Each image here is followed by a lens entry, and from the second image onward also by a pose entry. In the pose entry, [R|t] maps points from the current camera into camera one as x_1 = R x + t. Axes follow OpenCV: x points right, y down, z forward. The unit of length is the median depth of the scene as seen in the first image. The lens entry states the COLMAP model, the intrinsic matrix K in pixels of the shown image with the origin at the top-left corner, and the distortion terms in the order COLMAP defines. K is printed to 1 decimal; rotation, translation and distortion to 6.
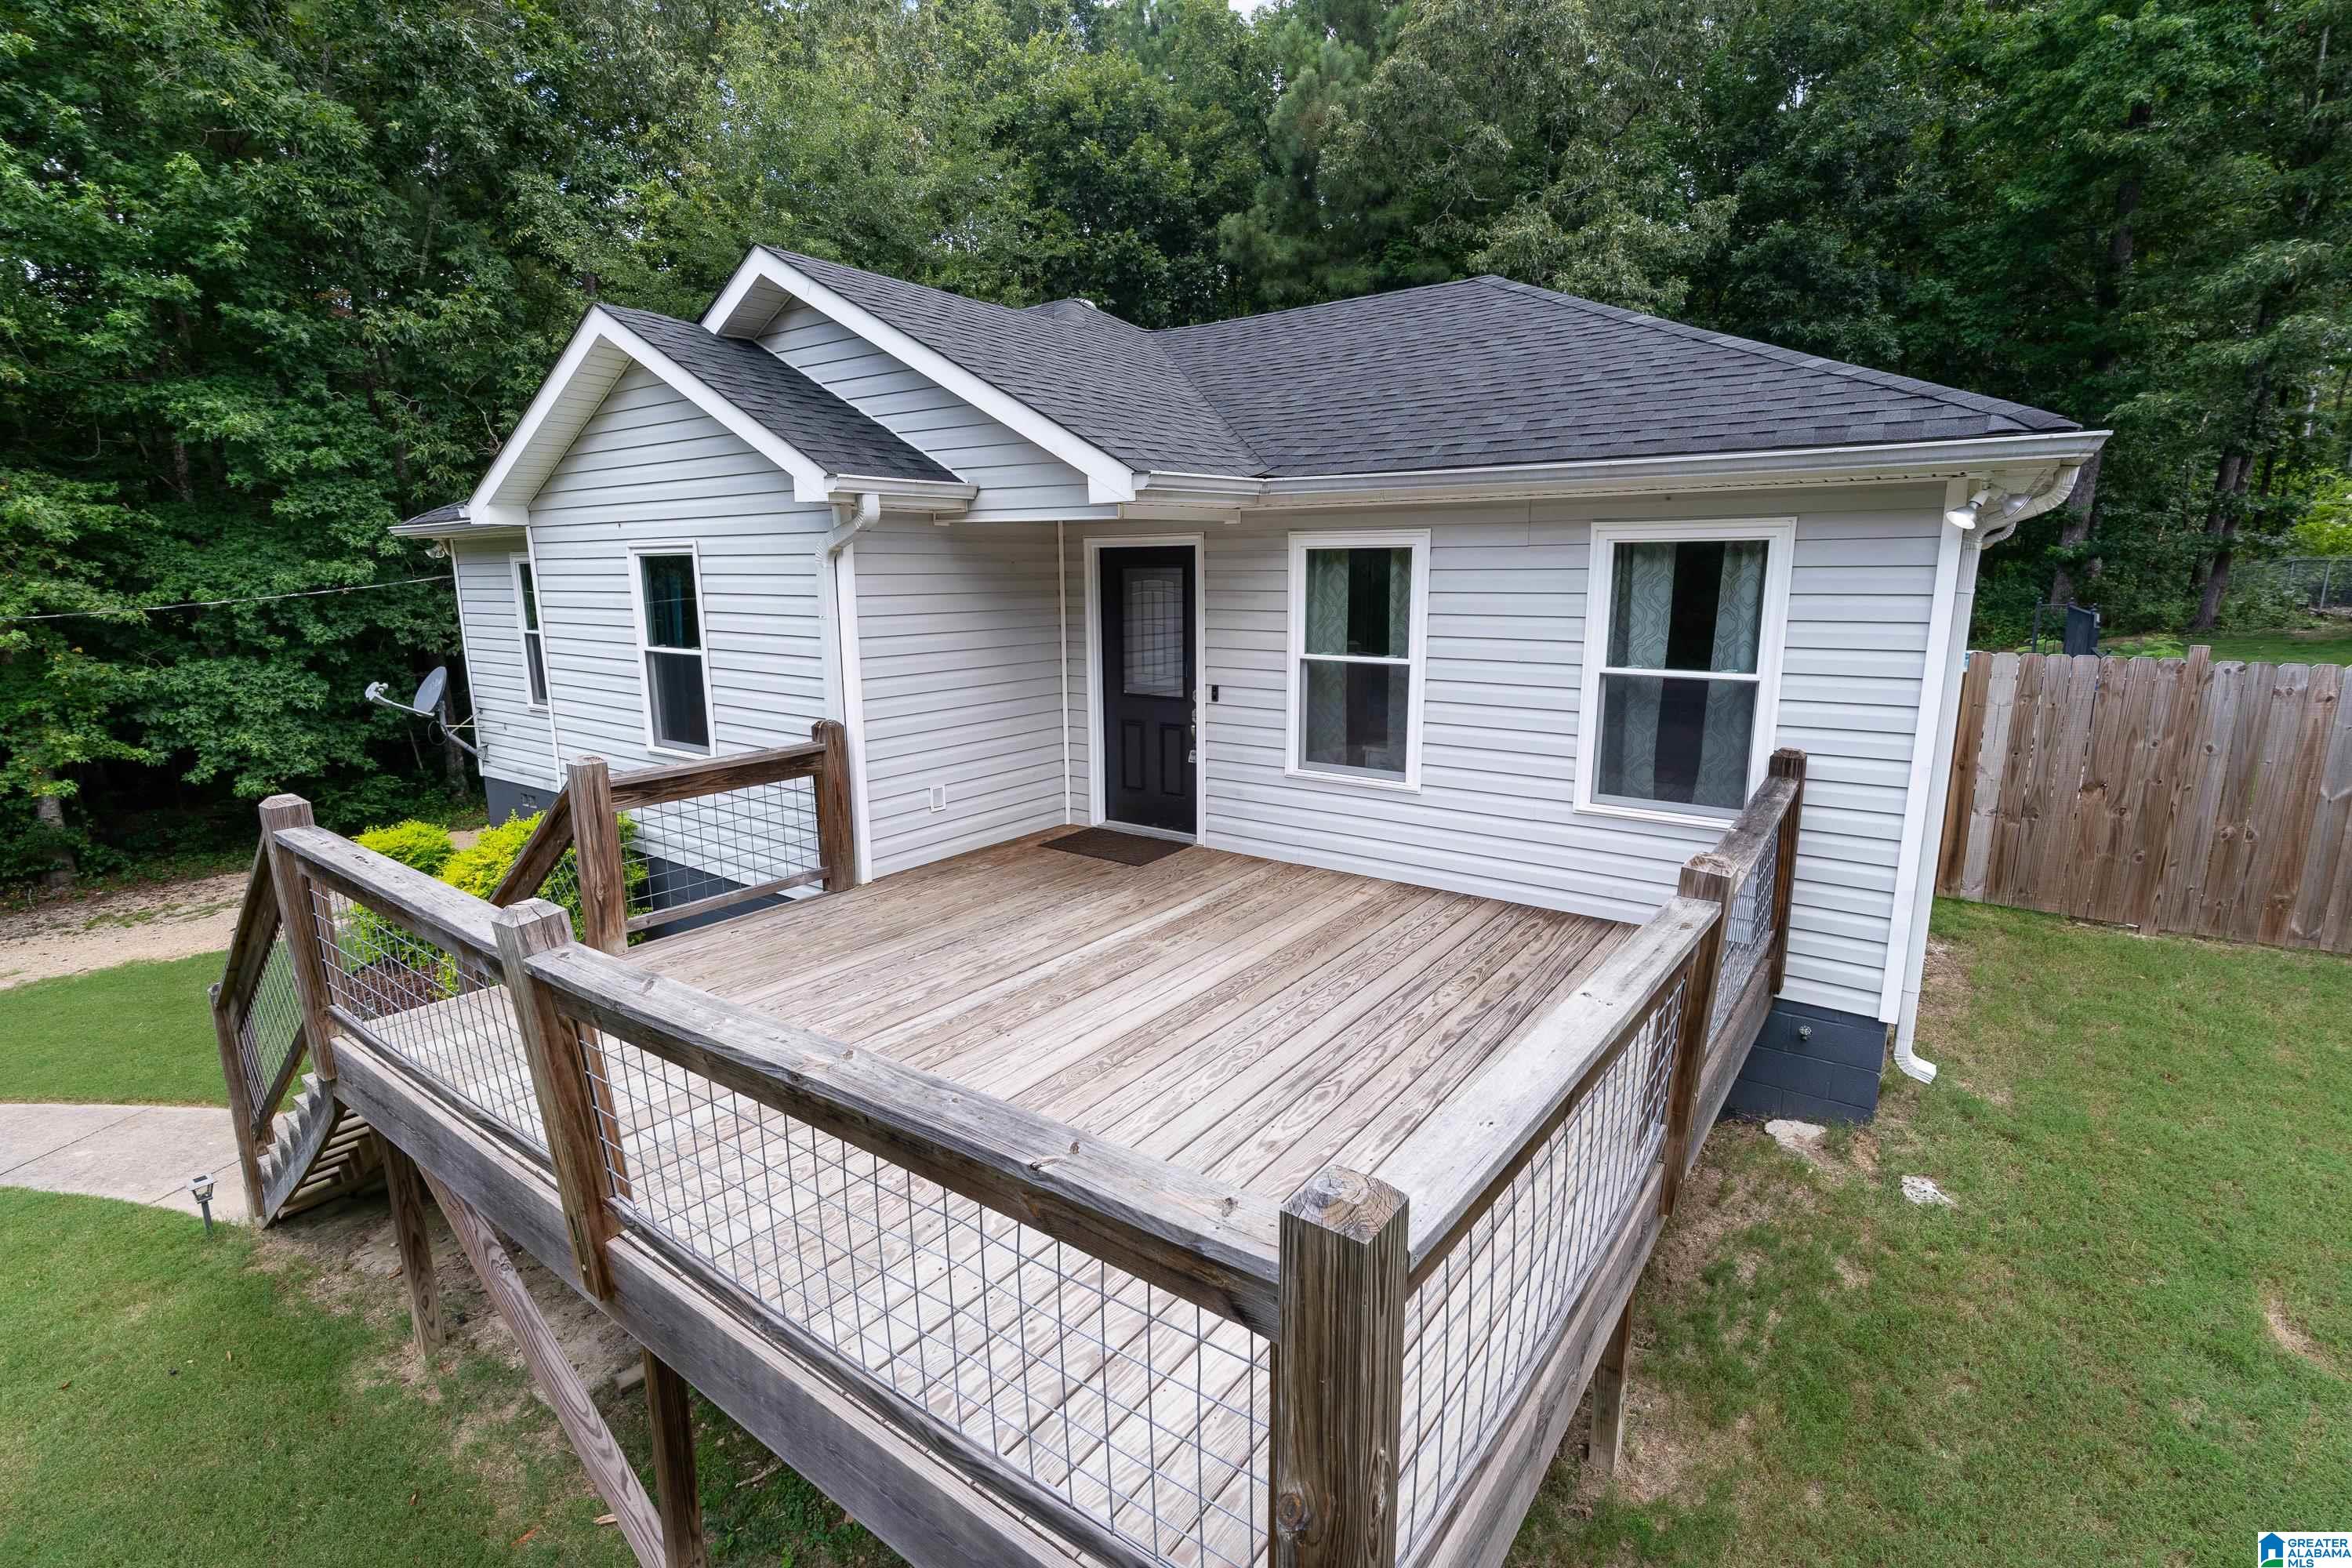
lens RADIAL K [[1061.9, 0, 1168.4], [0, 1061.9, 780.0], [0, 0, 1]] dist [-0.007812, 0.002810]
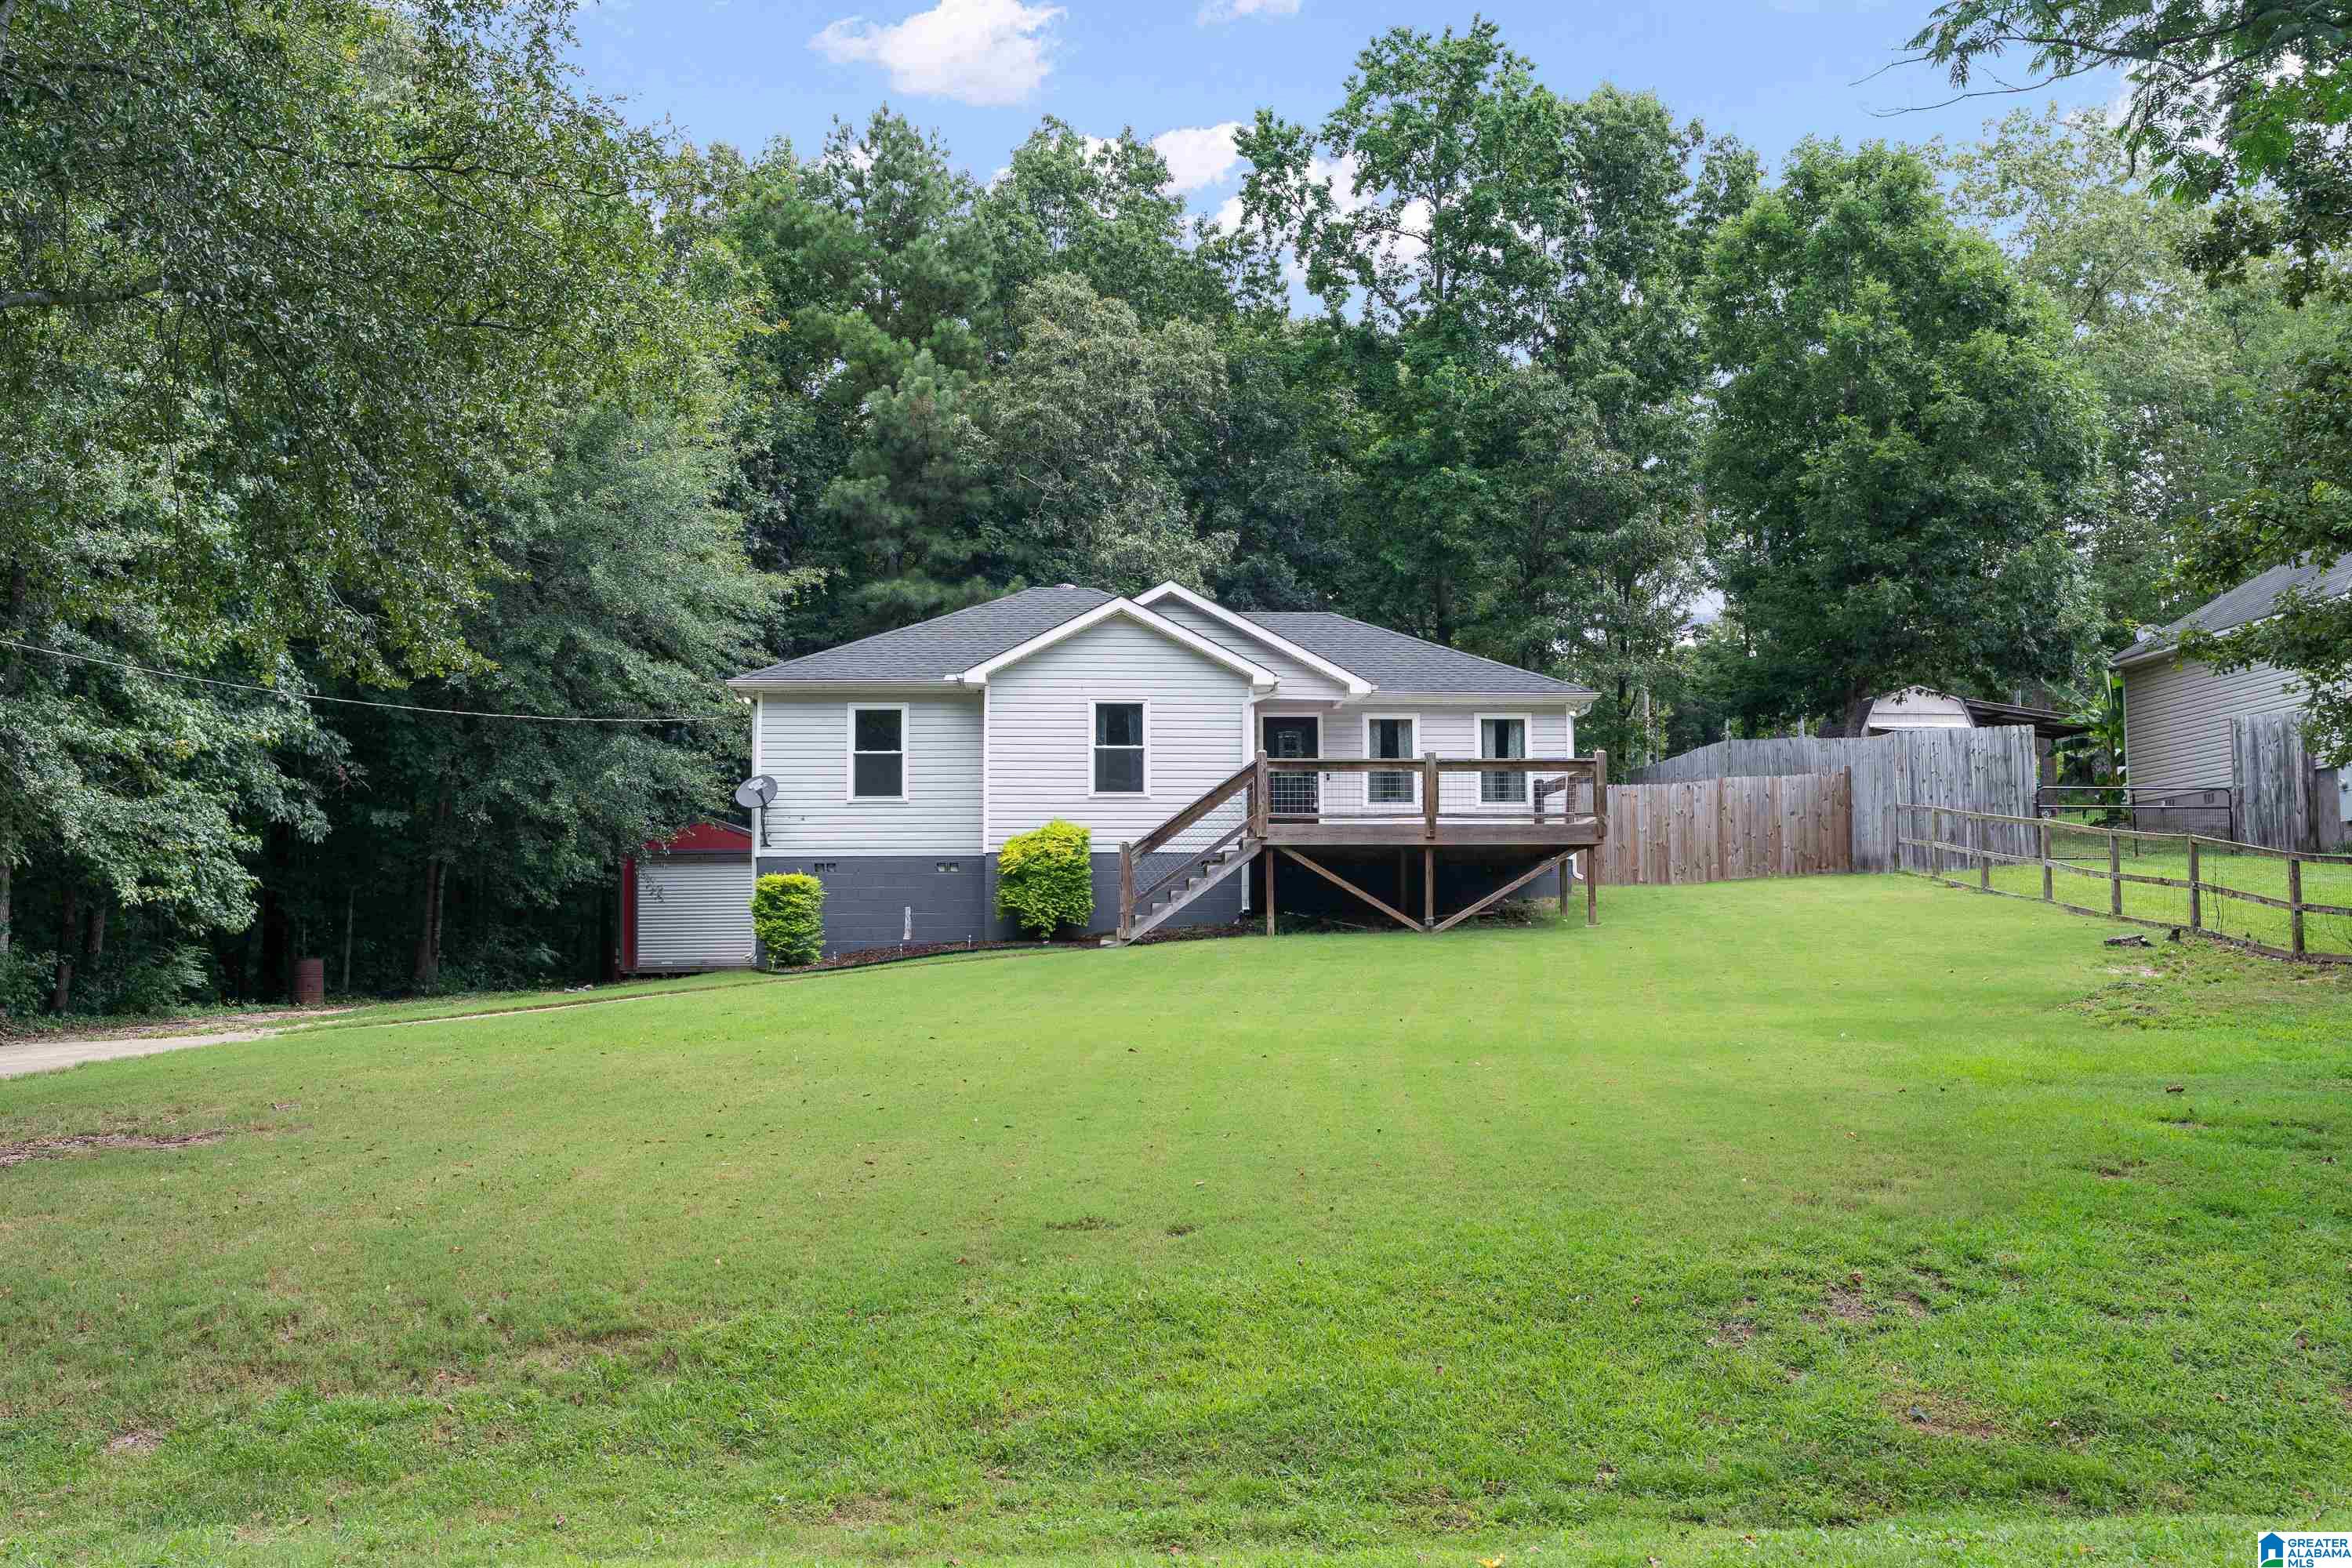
lens RADIAL K [[2247.3, 0, 1200.9], [0, 2247.3, 781.5], [0, 0, 1]] dist [0.002805, 0.000000]
pose [[0.774915, 0.060323, 0.629181, -3.150558], [0.122420, 0.962262, -0.243033, 1.053302], [-0.620097, 0.265354, 0.738286, -2.397494]]
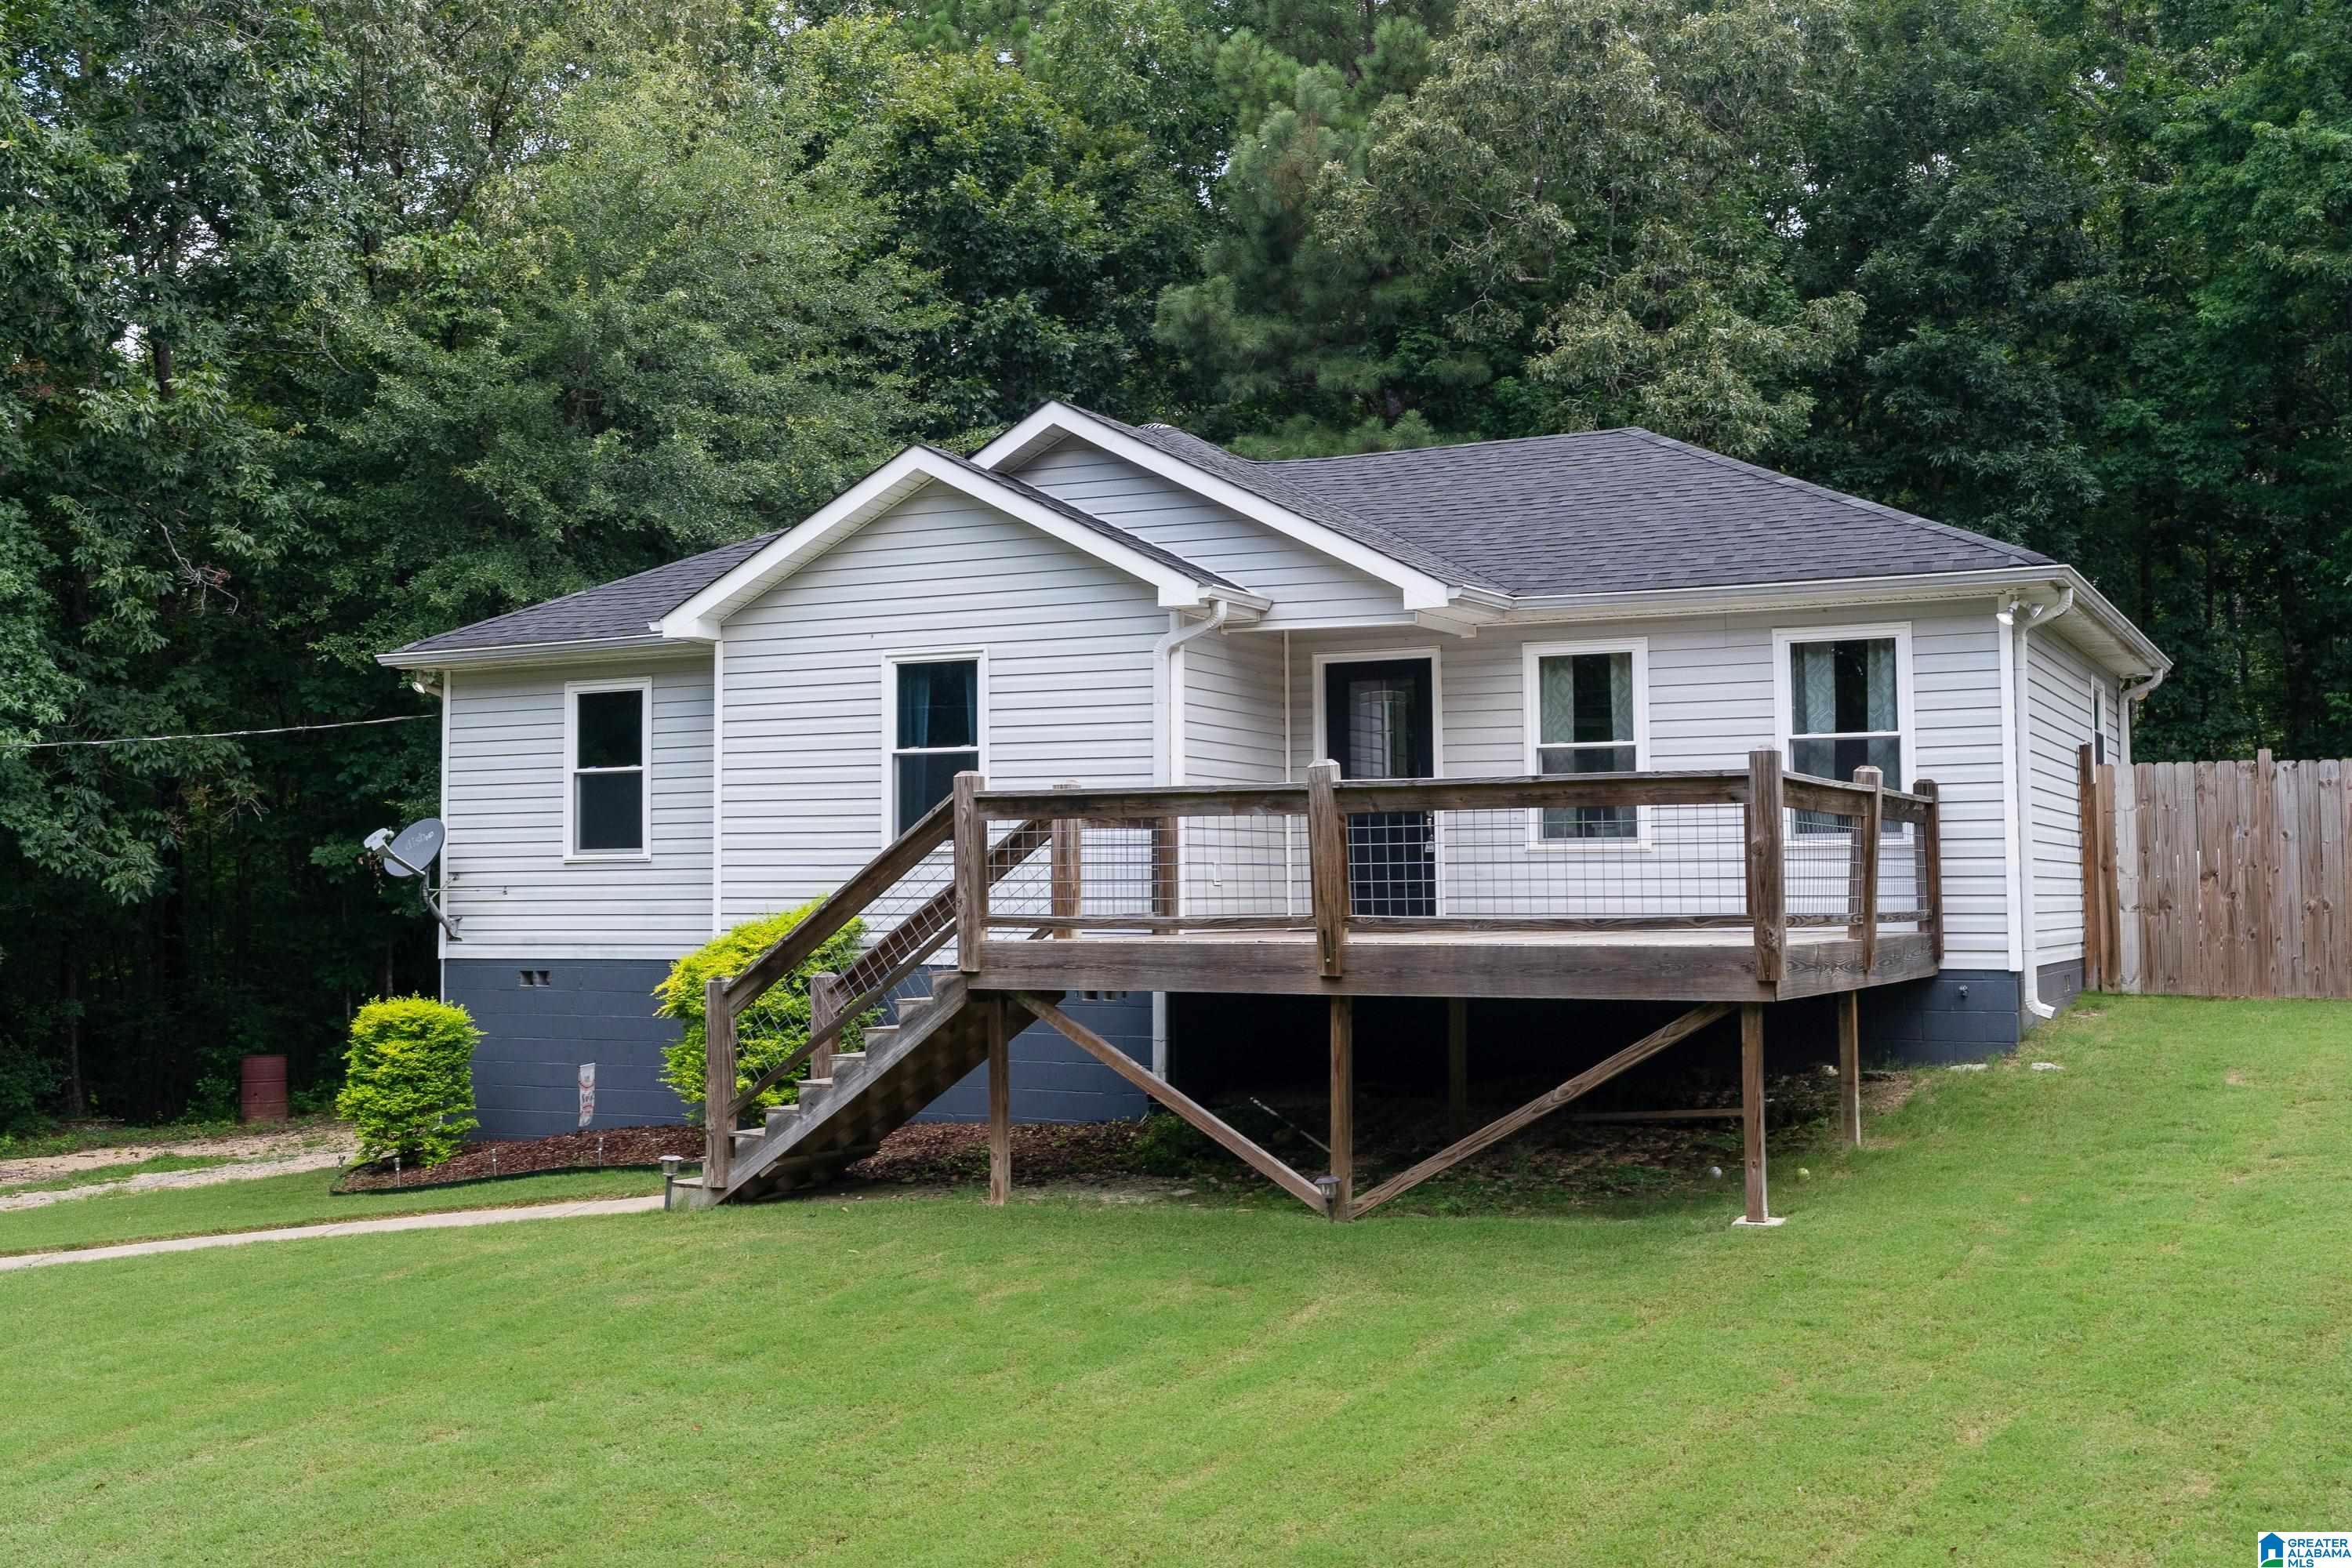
lens RADIAL K [[2446.0, 0, 1048.5], [0, 2446.0, 742.4], [0, 0, 1]] dist [0.004621, 0.000000]
pose [[0.991827, 0.011627, 0.127058, -0.659209], [0.021381, 0.966611, -0.255354, 0.488164], [-0.125784, 0.255984, 0.958463, -1.329612]]
